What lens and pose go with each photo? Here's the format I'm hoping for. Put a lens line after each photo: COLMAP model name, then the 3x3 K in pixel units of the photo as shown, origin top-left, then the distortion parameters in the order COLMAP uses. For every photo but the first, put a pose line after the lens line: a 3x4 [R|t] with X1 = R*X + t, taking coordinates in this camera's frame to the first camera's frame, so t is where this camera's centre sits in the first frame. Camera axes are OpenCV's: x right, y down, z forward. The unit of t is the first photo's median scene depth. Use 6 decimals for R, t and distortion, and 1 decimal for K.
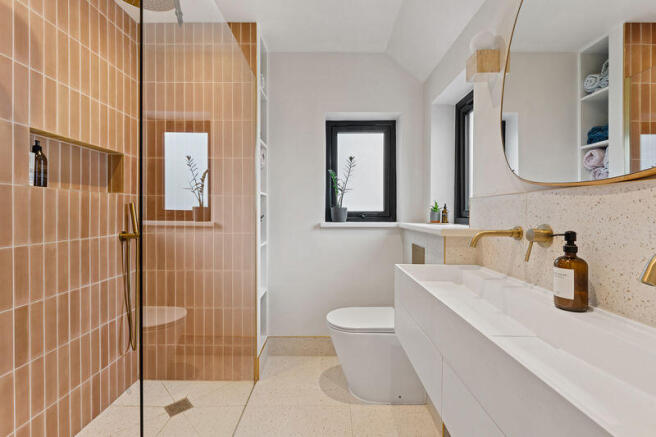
lens RADIAL K [[283.4, 0, 327.7], [0, 283.4, 216.4], [0, 0, 1]] dist [0.000764, 0.000019]
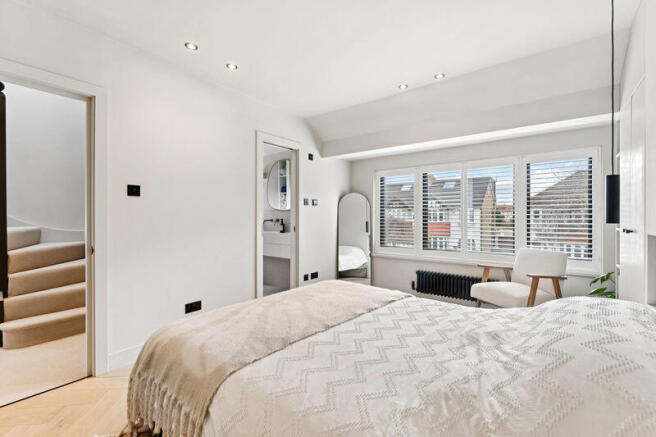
lens RADIAL K [[283.4, 0, 328.0], [0, 283.4, 218.6], [0, 0, 1]] dist [0.000764, 0.000019]
pose [[0.595053, -0.001846, 0.803684, -1.146650], [0.010881, 0.999924, -0.005760, 0.037754], [-0.803613, 0.012172, 0.595028, -1.123505]]
